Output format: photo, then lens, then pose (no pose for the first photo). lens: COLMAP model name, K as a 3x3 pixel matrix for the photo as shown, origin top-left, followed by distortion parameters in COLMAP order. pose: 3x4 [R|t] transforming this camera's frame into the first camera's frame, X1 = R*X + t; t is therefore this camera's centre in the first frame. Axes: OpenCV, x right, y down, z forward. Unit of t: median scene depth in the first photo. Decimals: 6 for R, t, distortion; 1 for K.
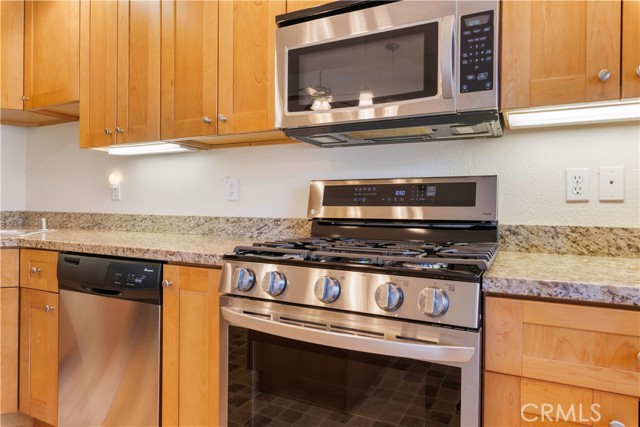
lens RADIAL K [[407.6, 0, 321.7], [0, 407.6, 210.8], [0, 0, 1]] dist [0.003265, -0.000557]
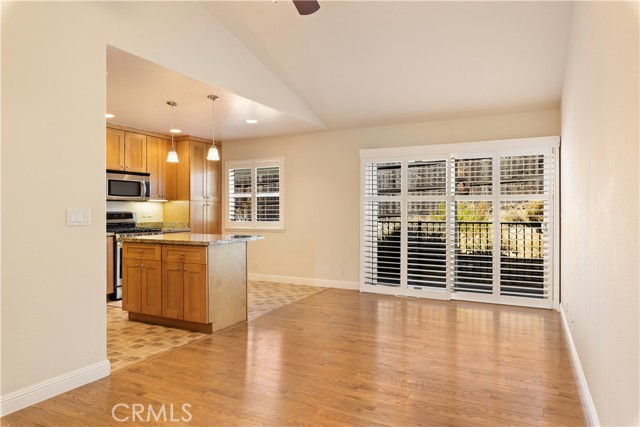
lens RADIAL K [[408.9, 0, 323.2], [0, 408.9, 214.1], [0, 0, 1]] dist [0.059728, 0.001276]
pose [[0.004242, -0.021289, 0.999764, -3.991505], [0.006411, 0.999753, 0.021262, -0.141567], [-0.999970, 0.006319, 0.004377, -1.030256]]
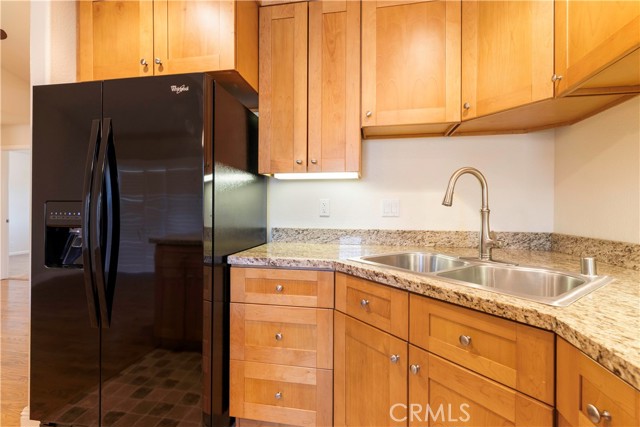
lens RADIAL K [[293.4, 0, 321.0], [0, 293.4, 208.9], [0, 0, 1]] dist [0.001271, -0.000051]
pose [[0.285413, -0.008984, -0.958362, -0.599528], [-0.009808, 0.999876, -0.012294, -0.071042], [0.958354, 0.012909, 0.285290, 0.783294]]
